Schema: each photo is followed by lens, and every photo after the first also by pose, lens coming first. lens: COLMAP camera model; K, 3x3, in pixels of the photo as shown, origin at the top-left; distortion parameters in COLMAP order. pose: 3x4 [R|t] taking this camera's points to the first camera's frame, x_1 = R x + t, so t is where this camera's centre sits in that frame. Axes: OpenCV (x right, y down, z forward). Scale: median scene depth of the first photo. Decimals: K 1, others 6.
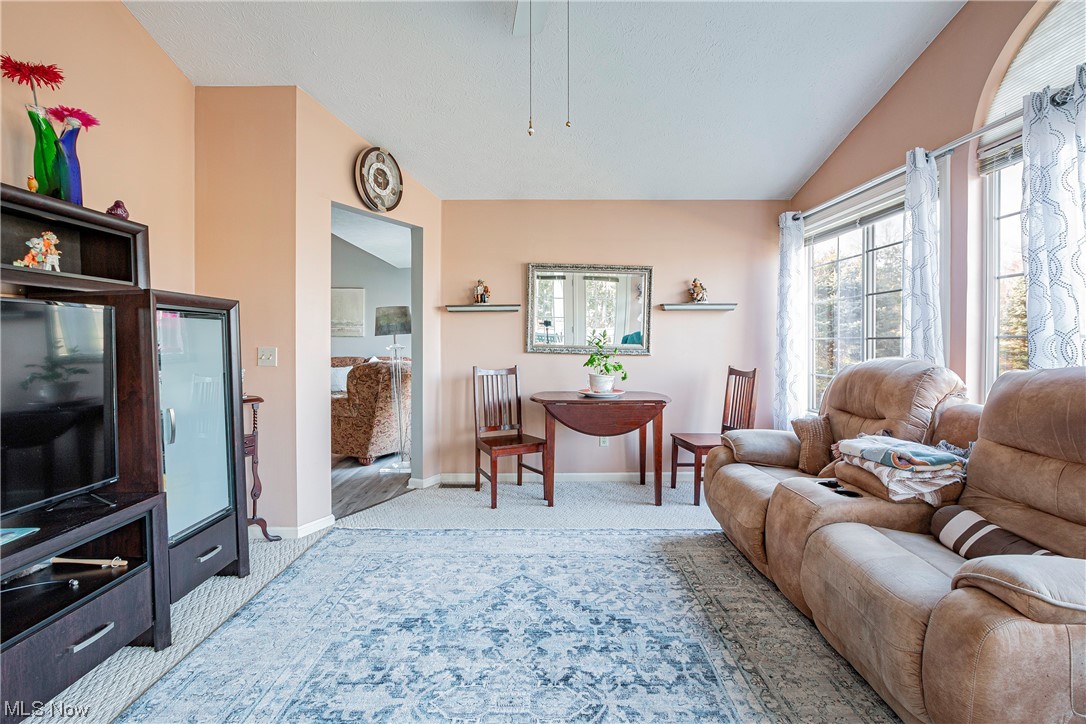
lens RADIAL K [[499.6, 0, 542.6], [0, 499.6, 342.4], [0, 0, 1]] dist [-0.015275, 0.000721]
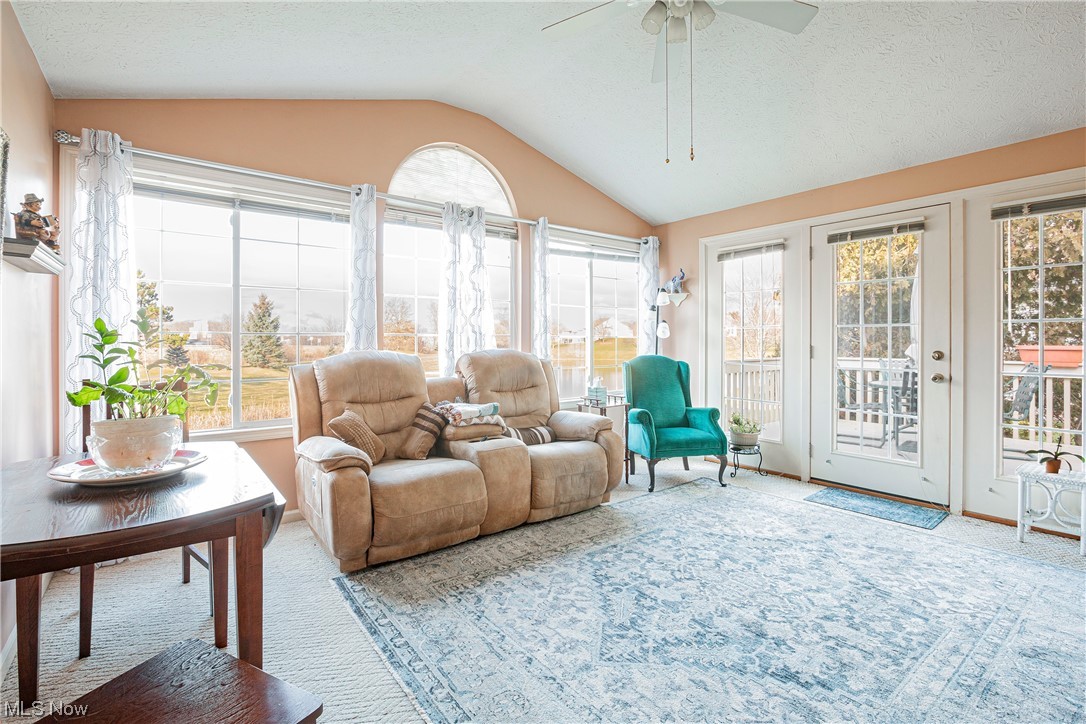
lens RADIAL K [[499.6, 0, 542.6], [0, 499.6, 342.4], [0, 0, 1]] dist [-0.015275, 0.000721]
pose [[-0.606292, -0.002047, 0.795240, -0.673457], [0.000664, 0.999995, 0.003081, 0.004634], [-0.795242, 0.002396, -0.606287, 1.799957]]
